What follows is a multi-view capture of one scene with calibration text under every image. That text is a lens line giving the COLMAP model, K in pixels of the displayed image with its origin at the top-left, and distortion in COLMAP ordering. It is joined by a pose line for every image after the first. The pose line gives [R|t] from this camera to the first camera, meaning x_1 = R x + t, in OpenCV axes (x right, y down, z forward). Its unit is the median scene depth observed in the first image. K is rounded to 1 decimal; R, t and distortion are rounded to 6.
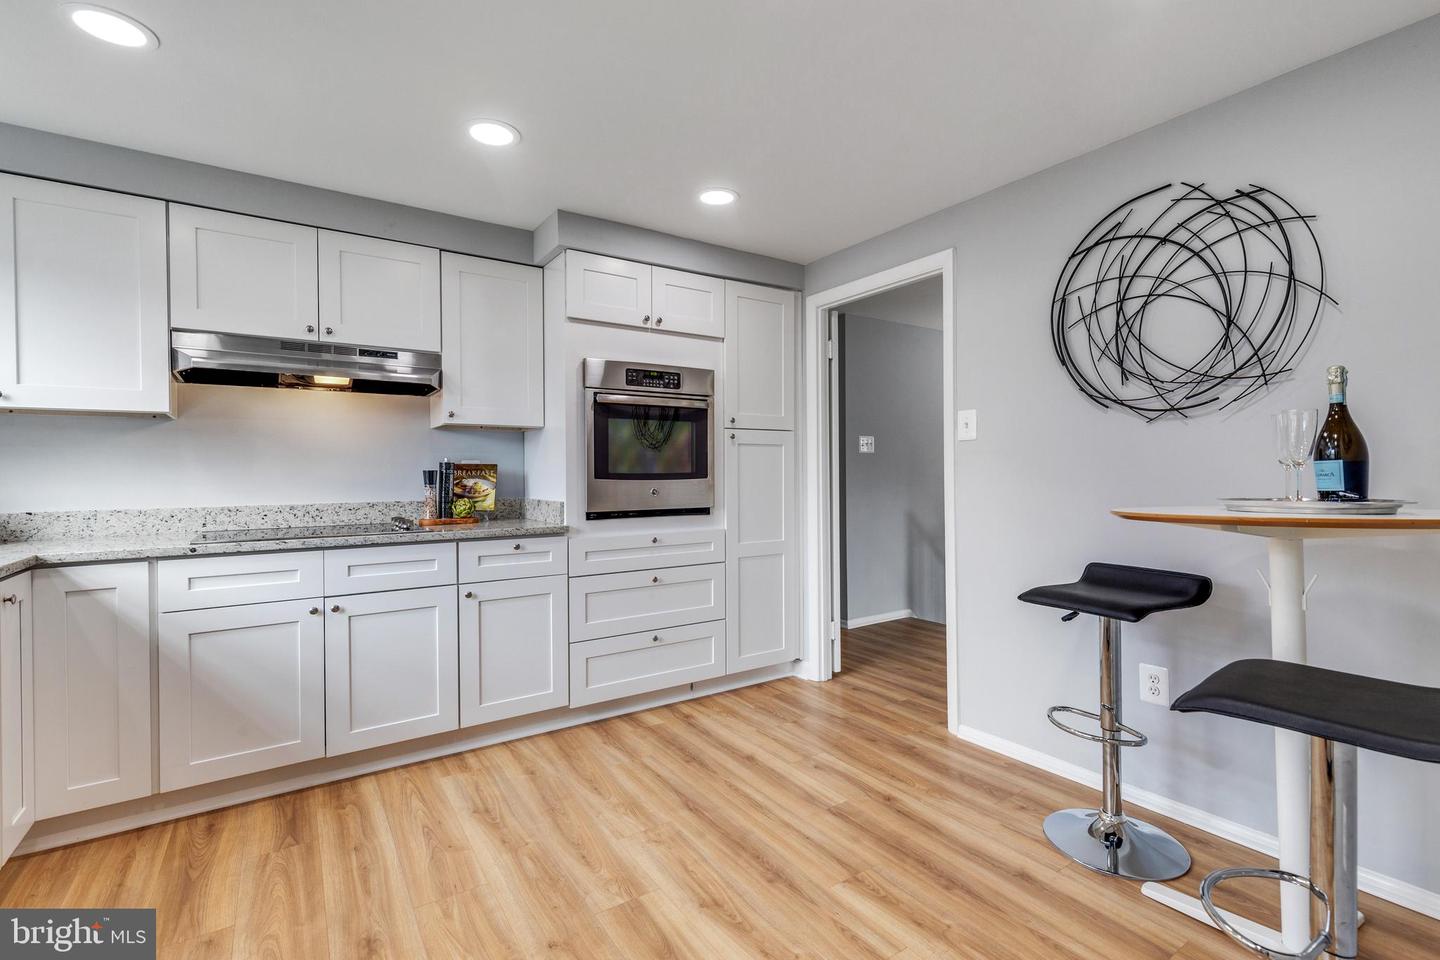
lens RADIAL K [[658.3, 0, 720.3], [0, 658.3, 475.1], [0, 0, 1]] dist [0.007219, -0.000461]
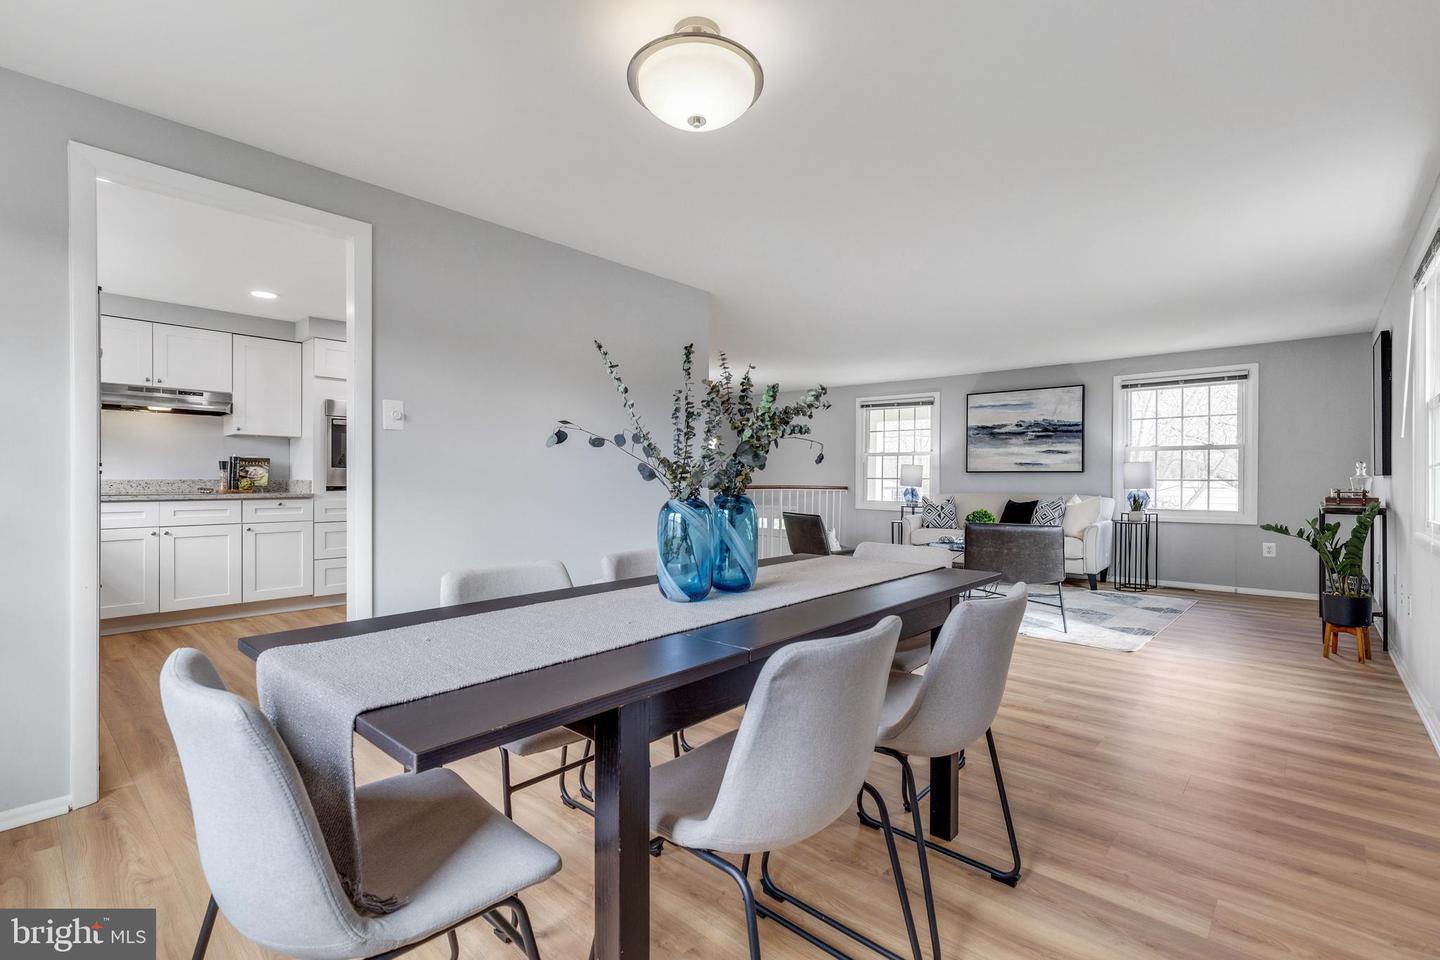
lens RADIAL K [[657.0, 0, 720.5], [0, 657.0, 477.9], [0, 0, 1]] dist [0.011357, -0.003962]
pose [[0.969244, 0.010049, 0.245897, 0.415837], [-0.009633, 0.999949, -0.002895, 0.031558], [-0.245914, 0.000437, 0.969292, -1.048246]]
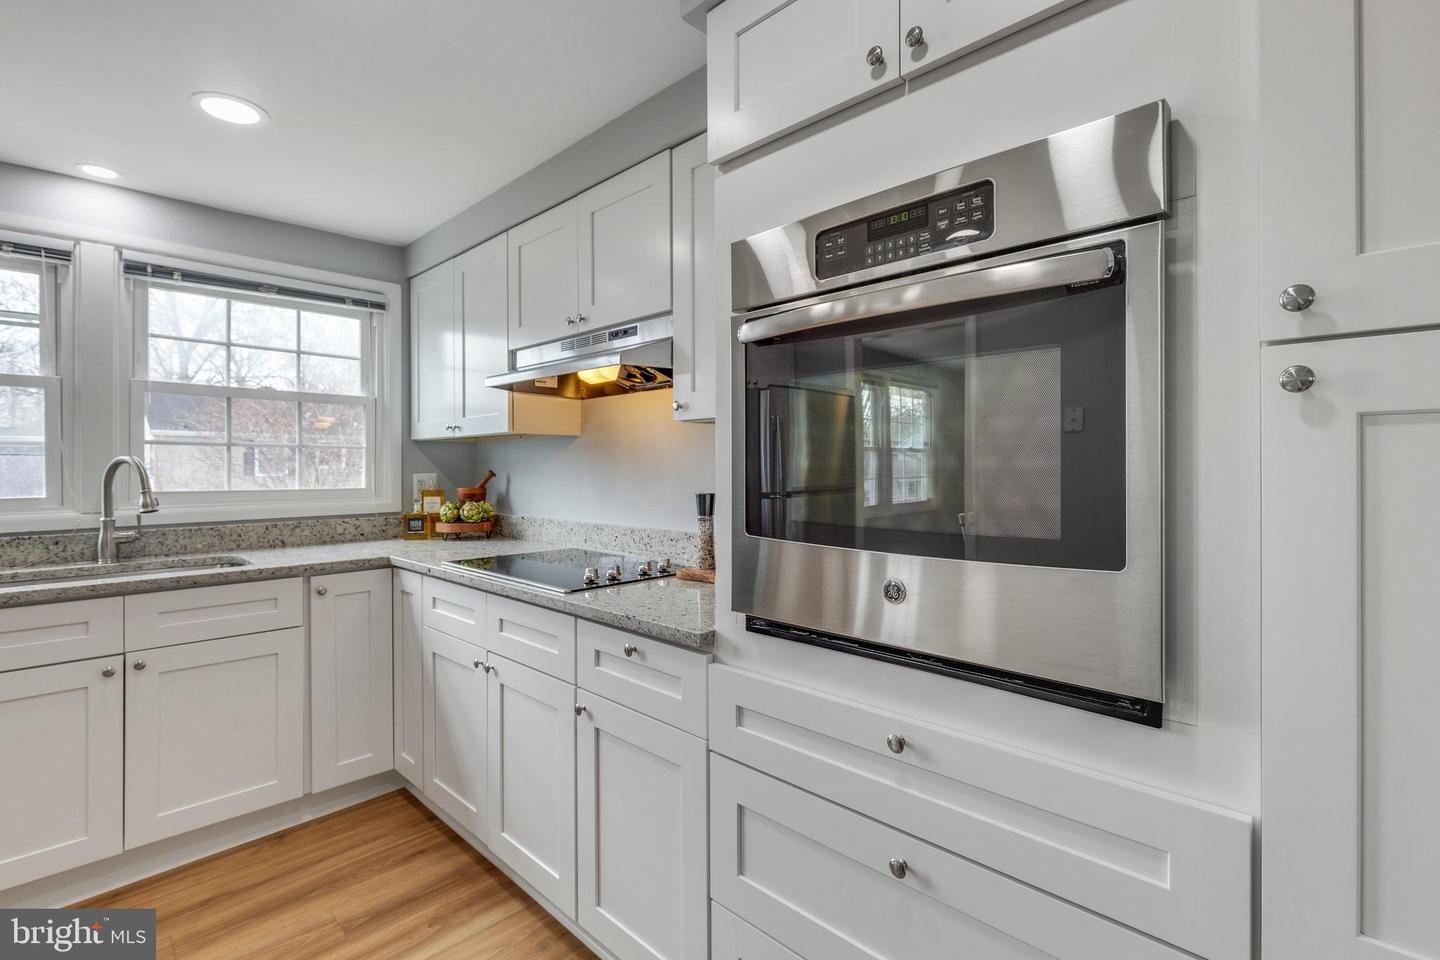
lens RADIAL K [[660.6, 0, 715.7], [0, 660.6, 465.4], [0, 0, 1]] dist [0.001636, -0.000063]
pose [[0.194320, 0.005206, -0.980924, 0.220729], [-0.000893, 0.999986, 0.005130, -0.041401], [0.980938, -0.000121, 0.194322, 0.969259]]
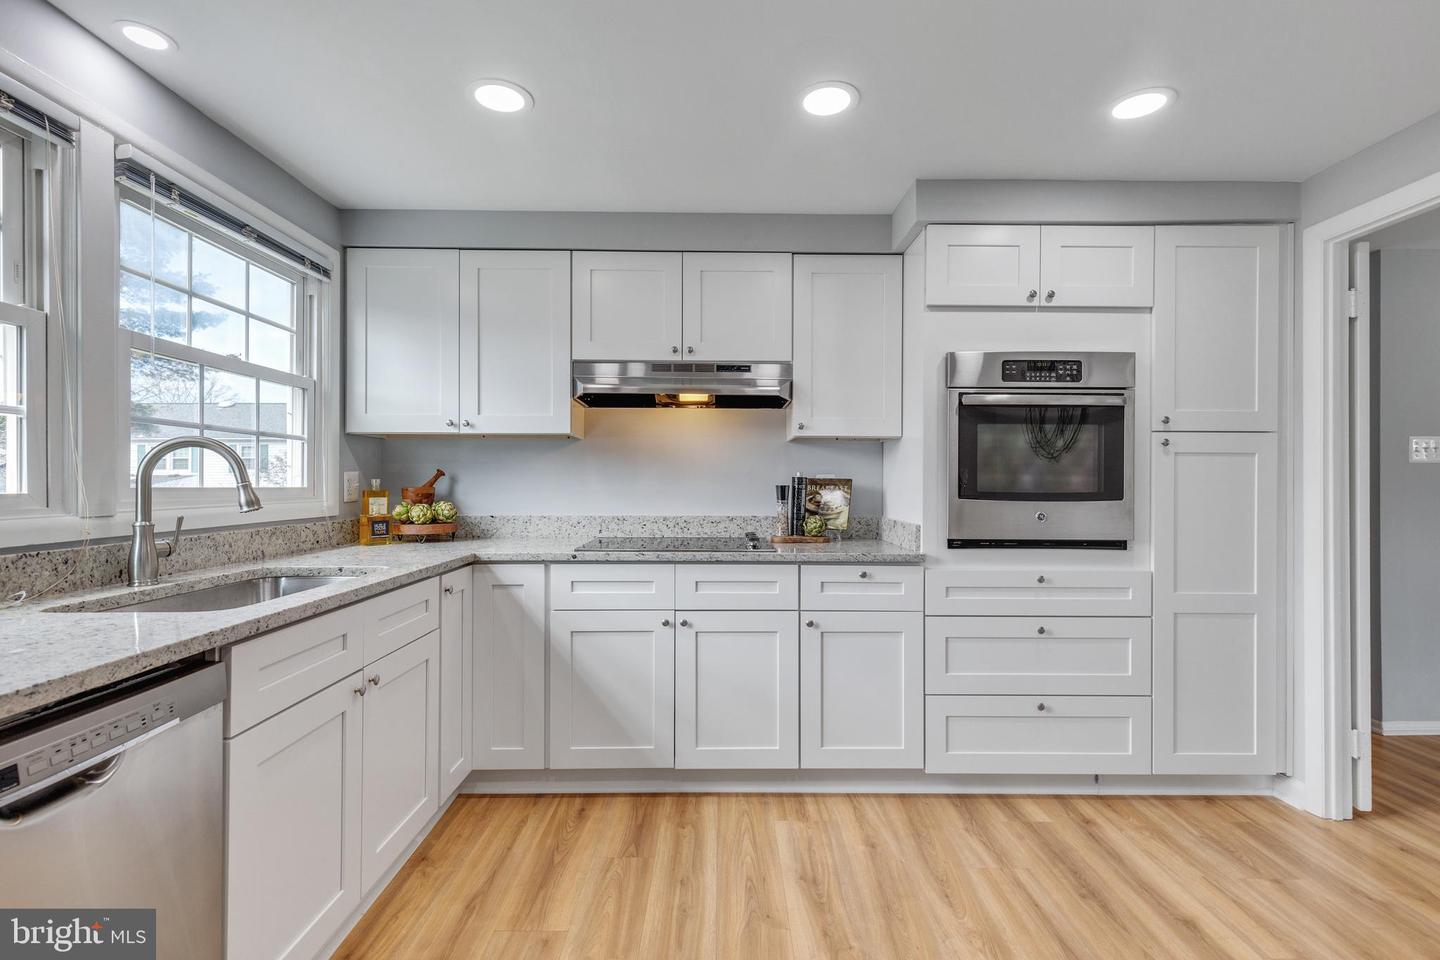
lens RADIAL K [[657.0, 0, 720.5], [0, 657.0, 477.9], [0, 0, 1]] dist [0.011357, -0.003962]
pose [[0.833412, 0.007788, -0.552598, 0.015059], [-0.012263, 0.999915, -0.004404, -0.013666], [0.552516, 0.010447, 0.833437, 0.165809]]
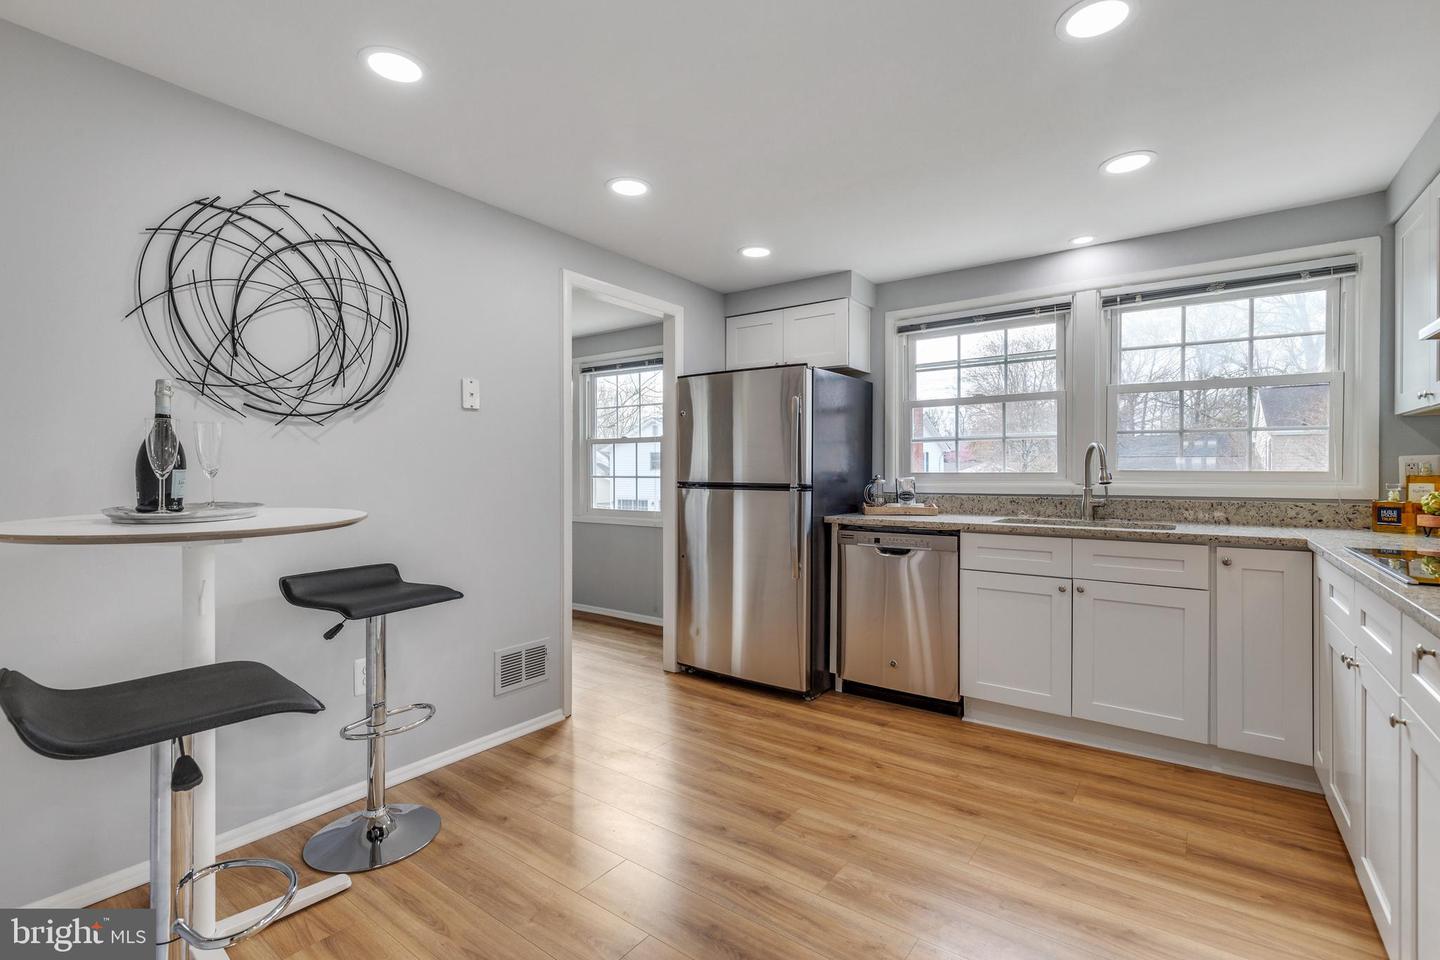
lens RADIAL K [[654.8, 0, 720.9], [0, 654.8, 473.2], [0, 0, 1]] dist [0.004571, 0.000040]
pose [[-0.941313, 0.009331, -0.337405, 0.246330], [0.006262, 0.999929, 0.010183, -0.011219], [0.337476, 0.007472, -0.941304, 1.245059]]
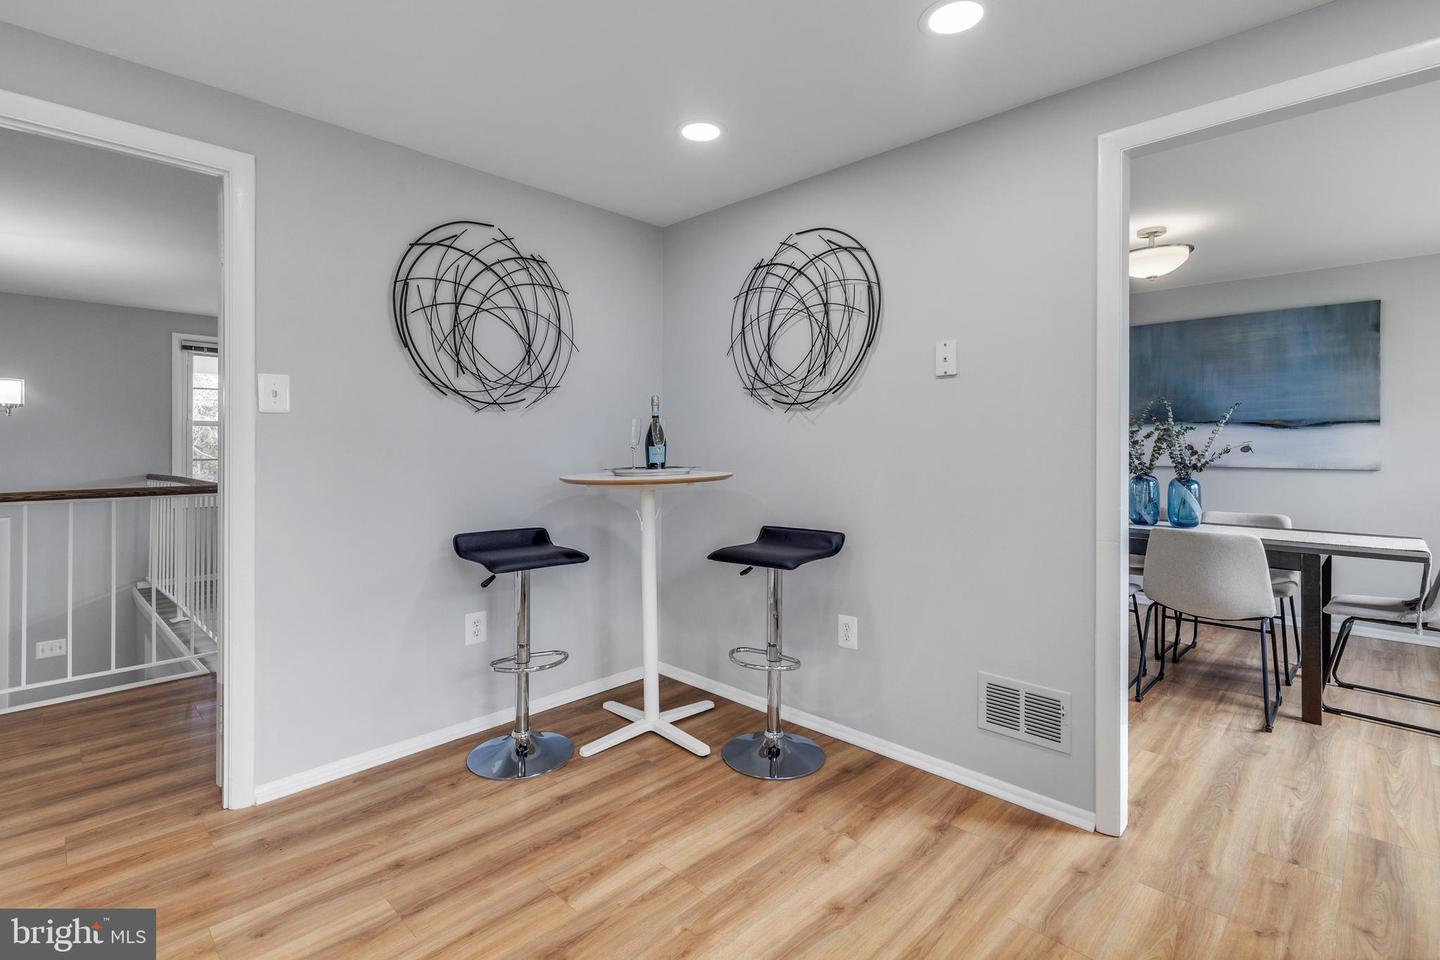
lens RADIAL K [[672.2, 0, 719.4], [0, 672.2, 446.0], [0, 0, 1]] dist [0.000342, 0.000135]
pose [[-0.212240, 0.009155, 0.977175, -0.521492], [0.005381, 0.999952, -0.008199, -0.003586], [-0.977203, 0.003518, -0.212279, 0.665666]]
